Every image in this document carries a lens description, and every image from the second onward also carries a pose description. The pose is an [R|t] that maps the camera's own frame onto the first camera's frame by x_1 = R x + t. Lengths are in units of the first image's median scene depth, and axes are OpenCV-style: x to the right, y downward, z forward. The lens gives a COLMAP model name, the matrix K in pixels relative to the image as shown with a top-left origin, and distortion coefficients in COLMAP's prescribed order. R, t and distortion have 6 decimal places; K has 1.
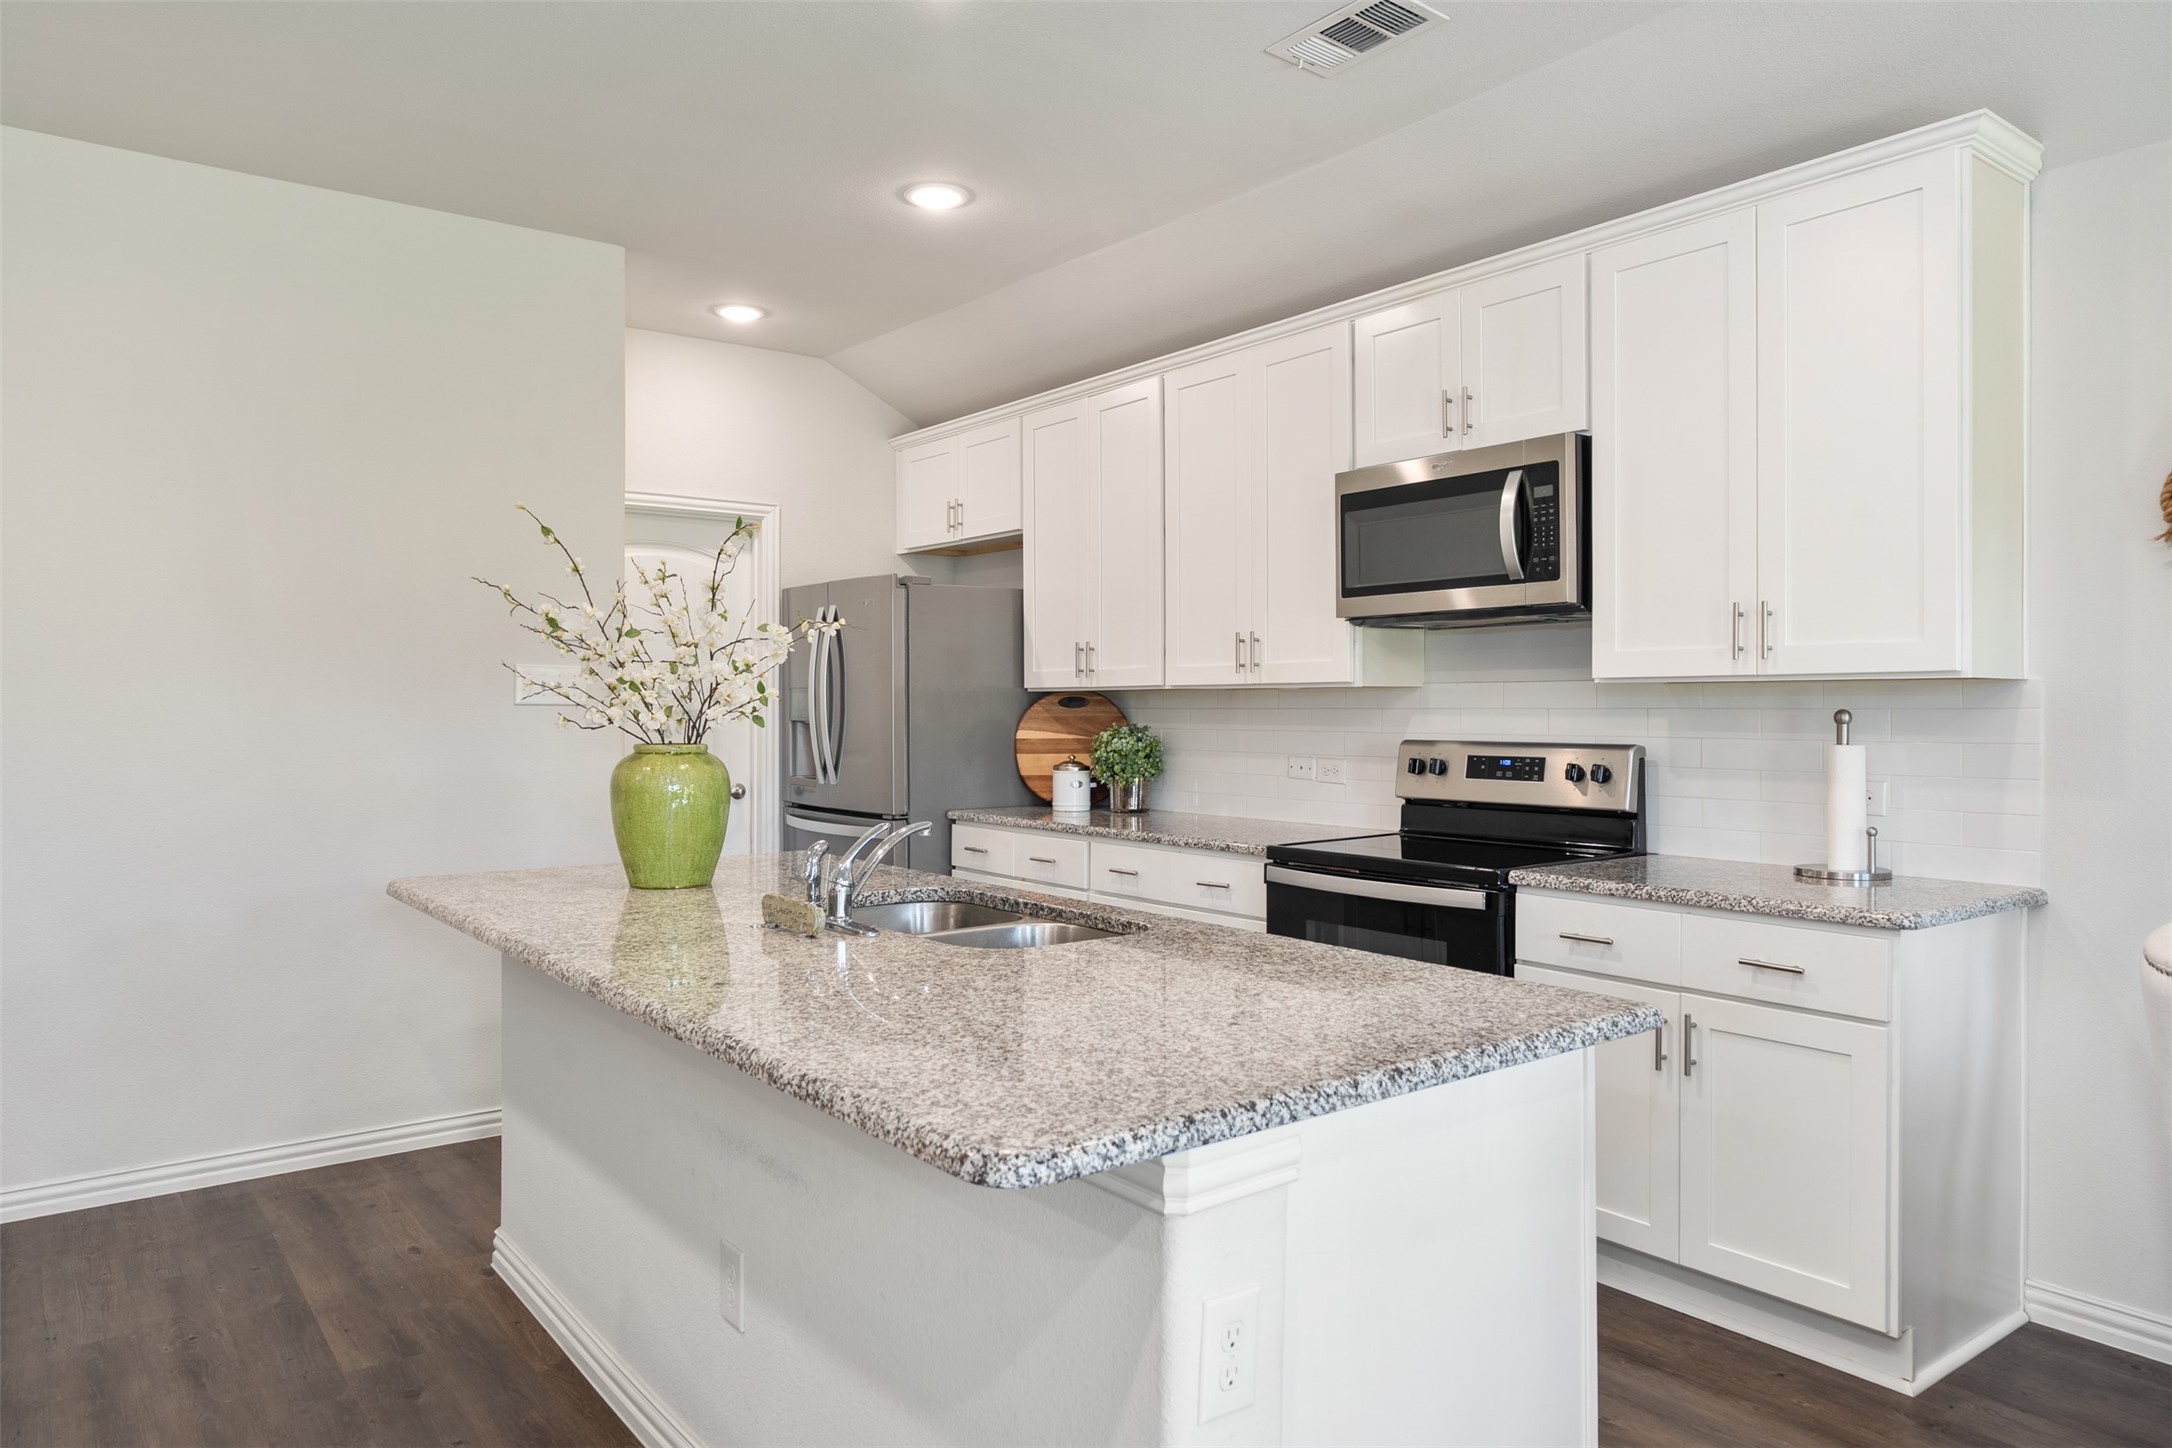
lens RADIAL K [[1415.4, 0, 1095.2], [0, 1415.4, 713.8], [0, 0, 1]] dist [0.007325, 0.000870]
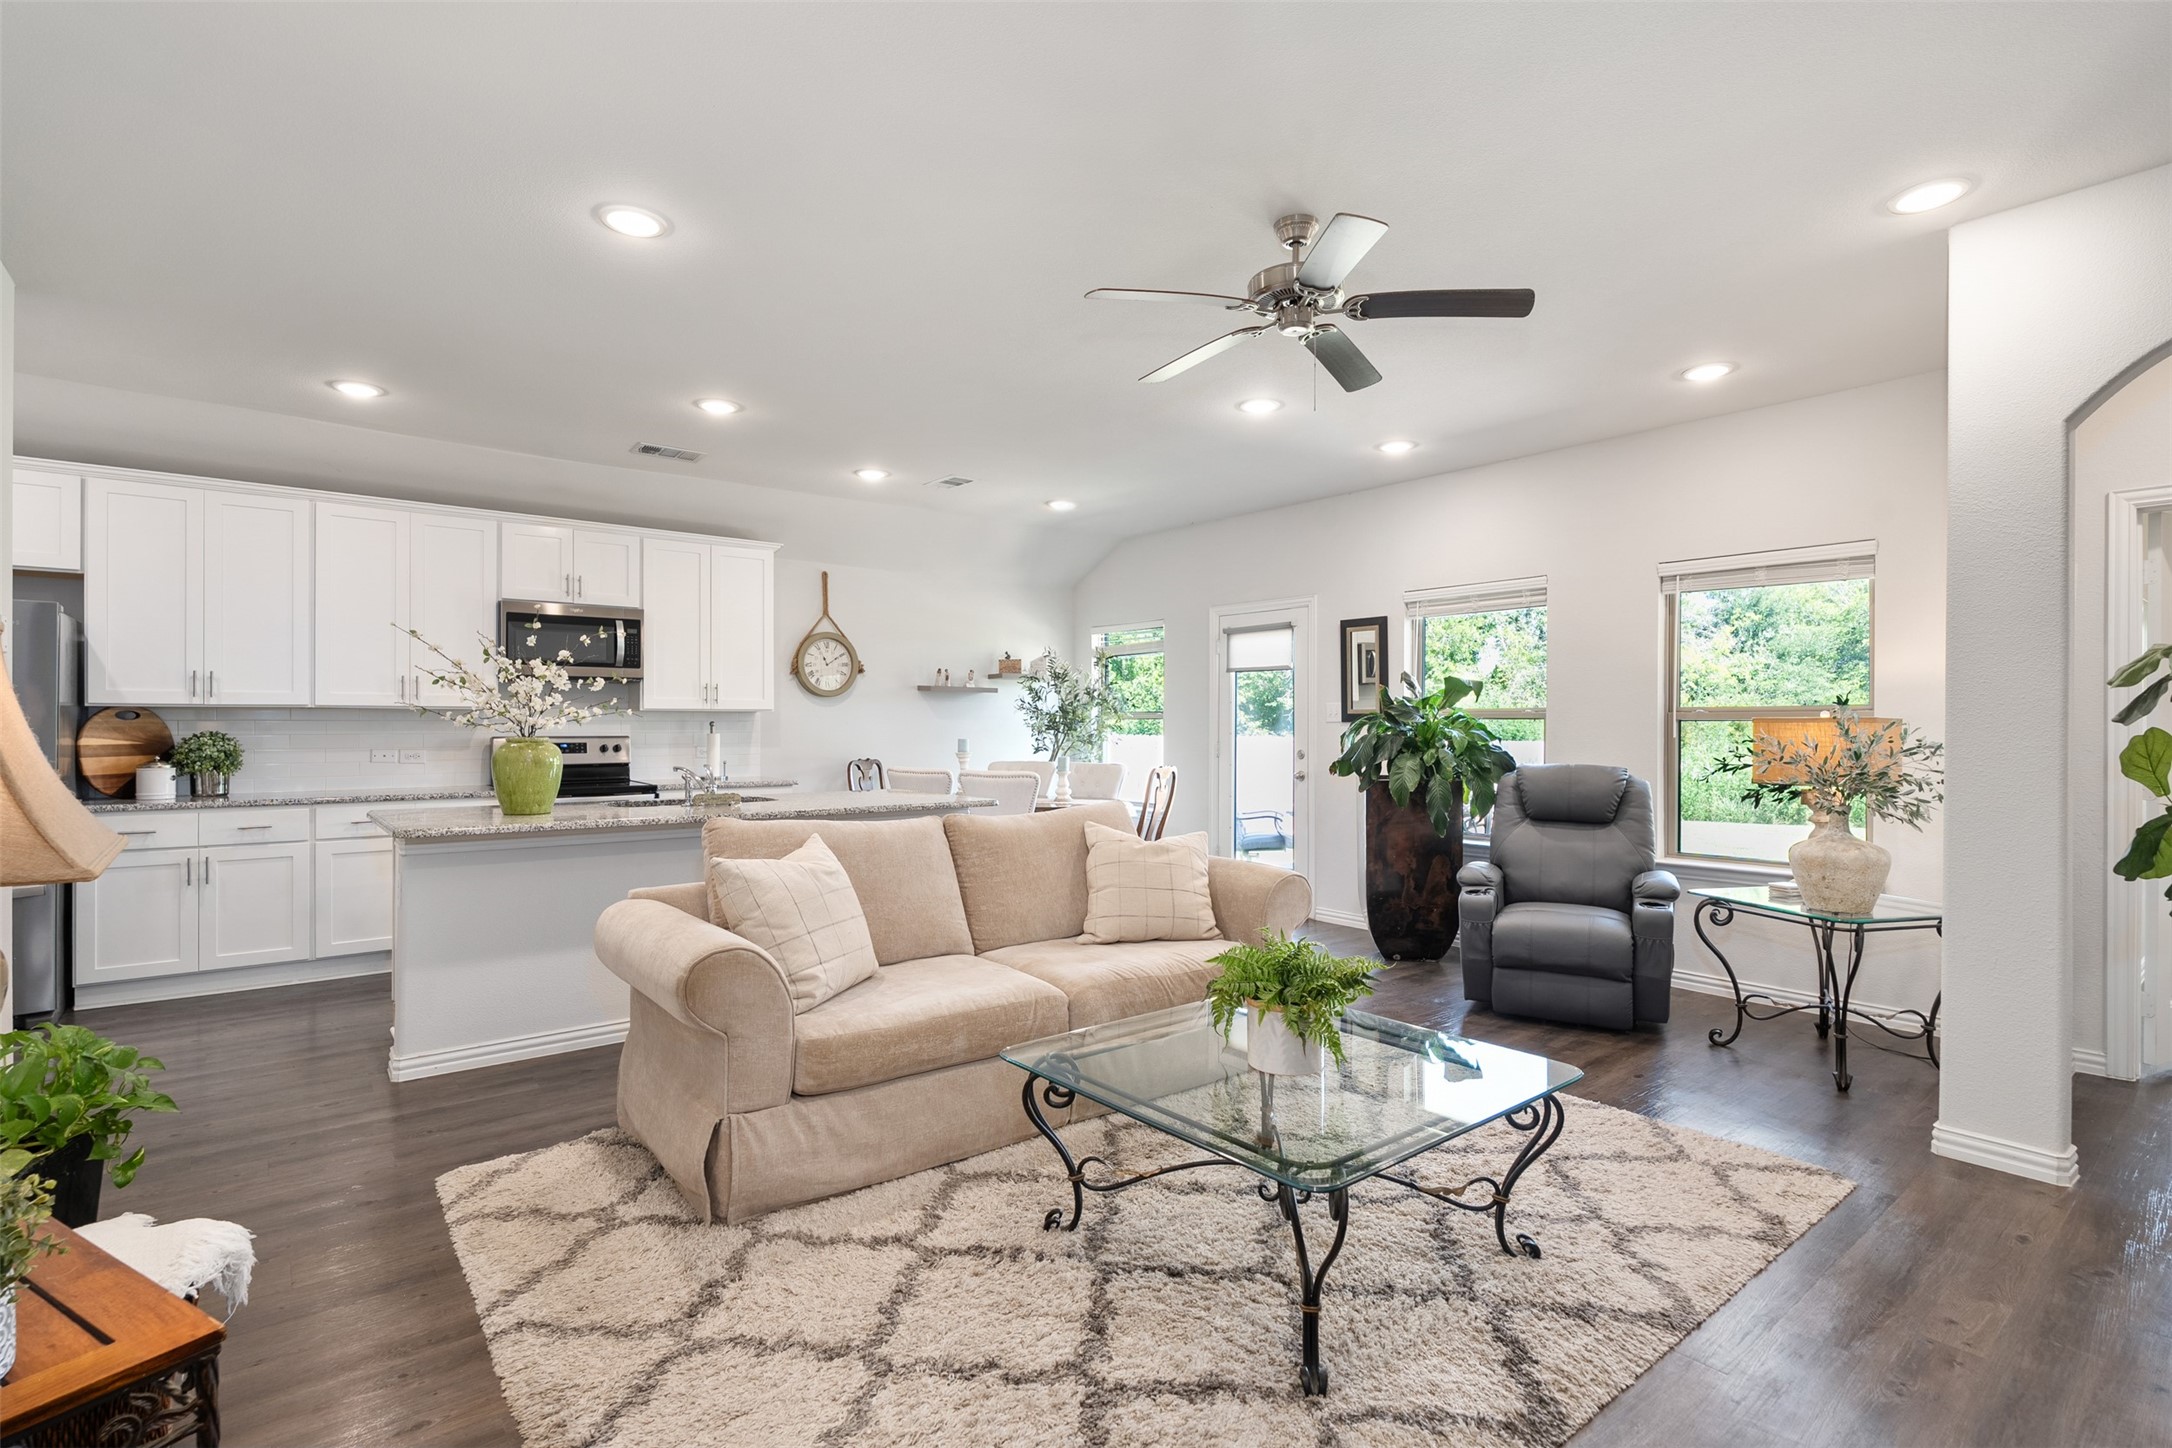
lens RADIAL K [[1050.8, 0, 1094.3], [0, 1050.8, 721.6], [0, 0, 1]] dist [-0.000173, -0.000059]
pose [[-0.039589, 0.000179, 0.999216, -1.325766], [0.002474, 0.999997, -0.000081, -0.000153], [-0.999213, 0.002469, -0.039589, 0.243468]]
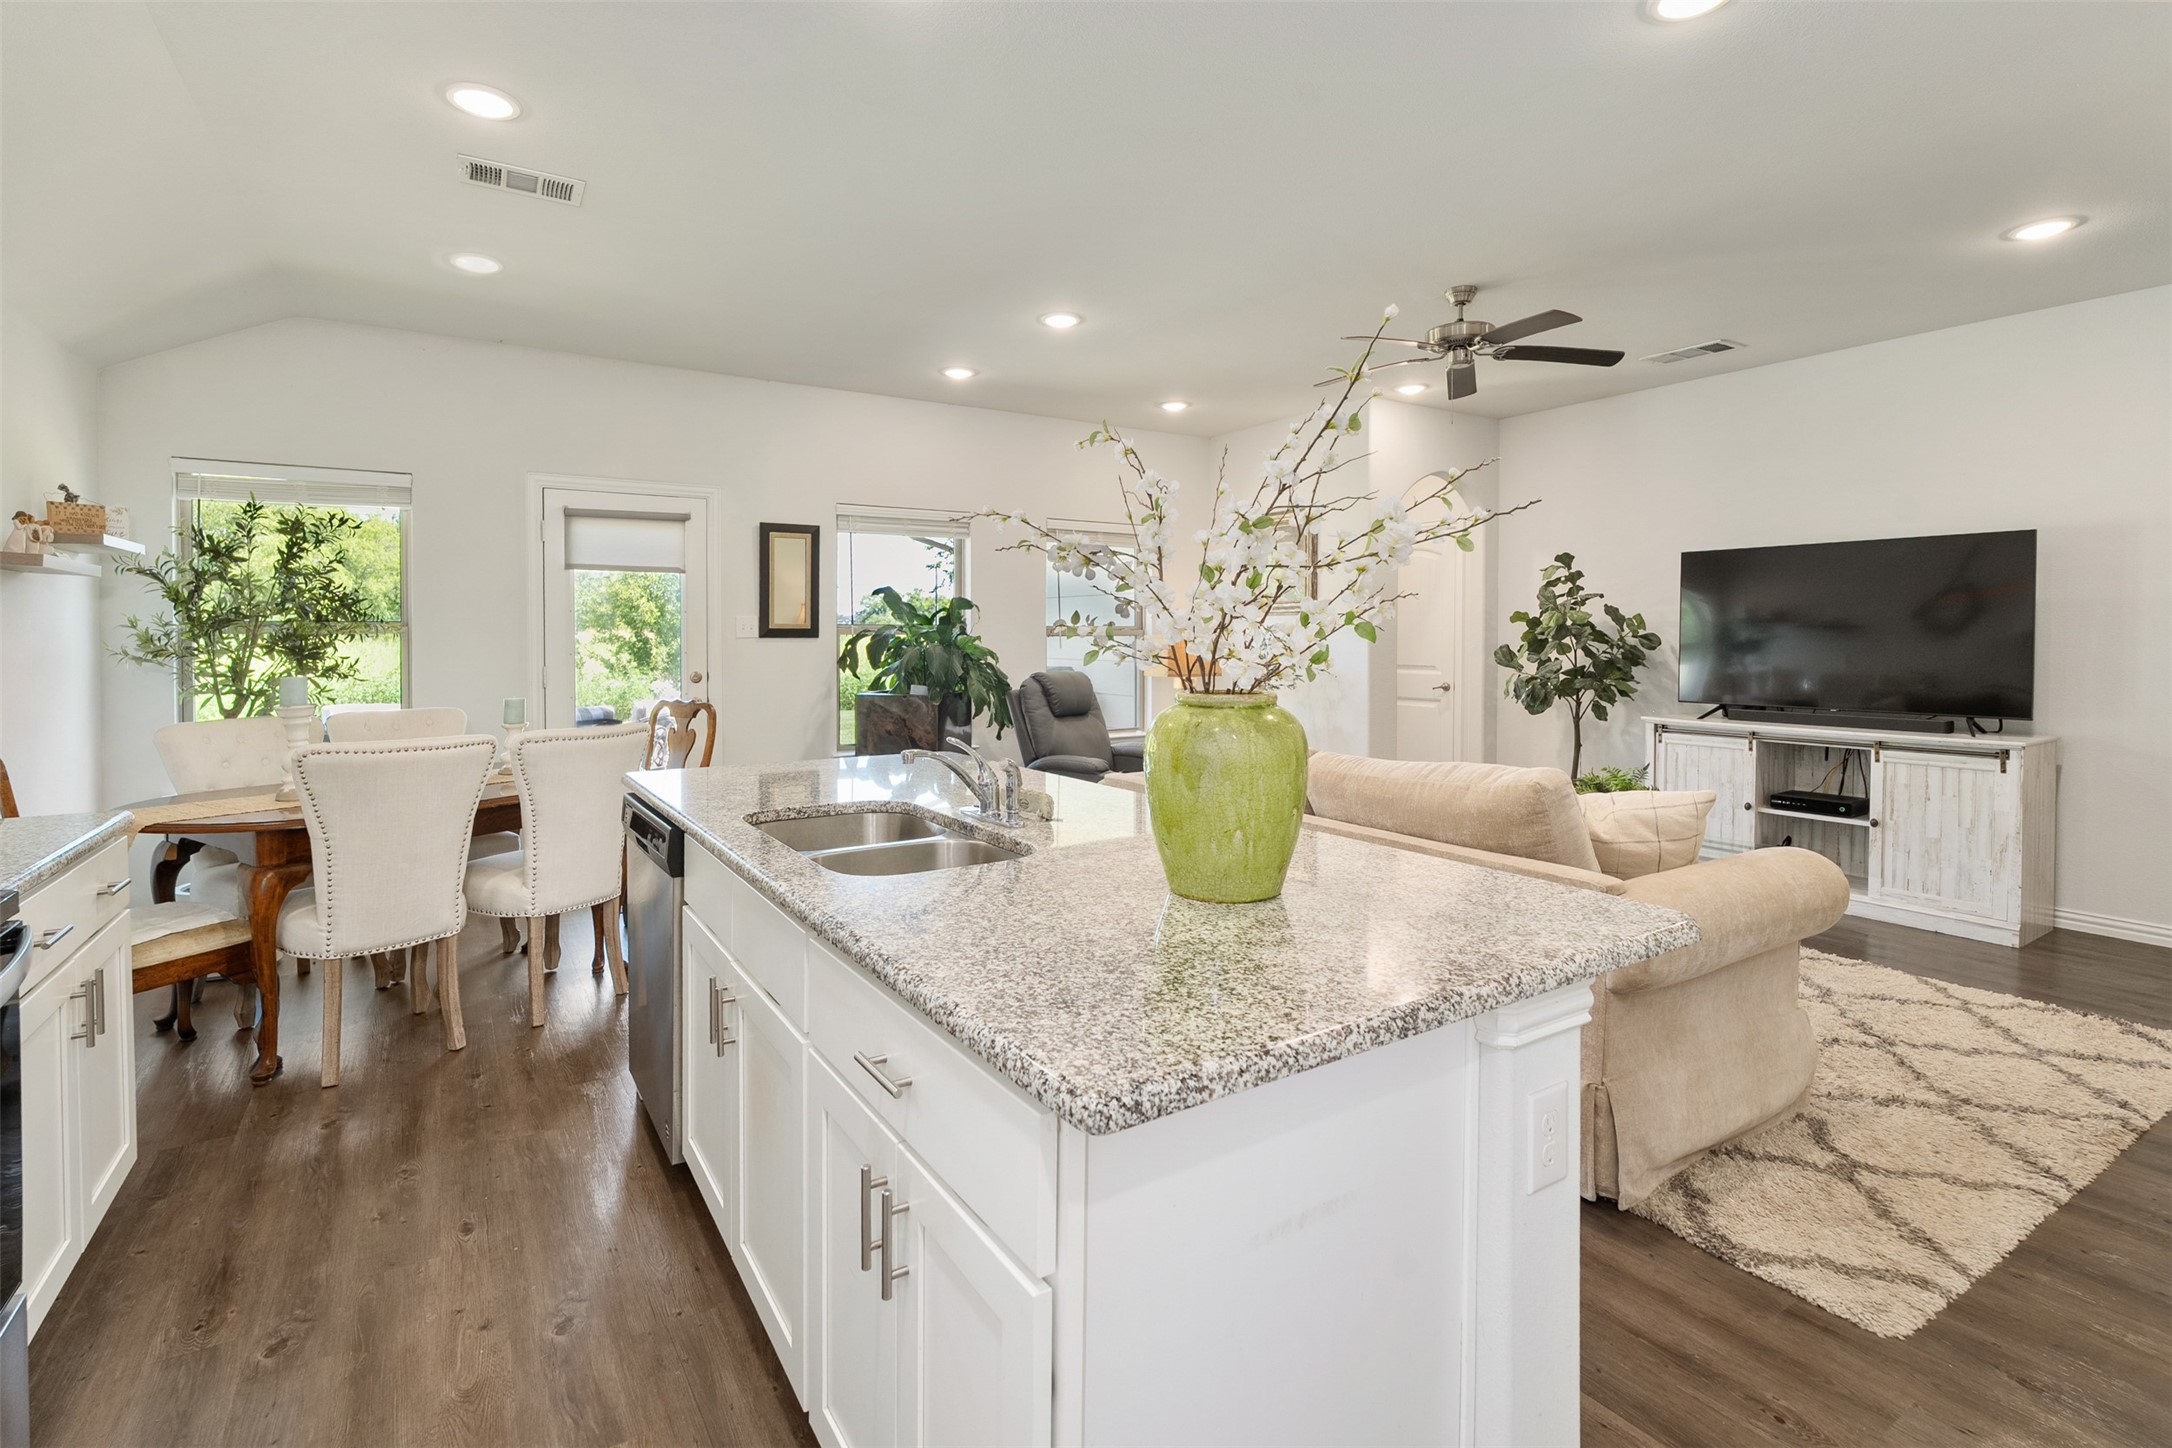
lens RADIAL K [[991.1, 0, 1097.0], [0, 991.1, 636.6], [0, 0, 1]] dist [-0.003212, -0.000146]
pose [[-0.998154, -0.003305, 0.060639, -0.211659], [-0.002815, 0.999963, 0.008170, -0.012611], [-0.060663, 0.007985, -0.998126, 1.165677]]
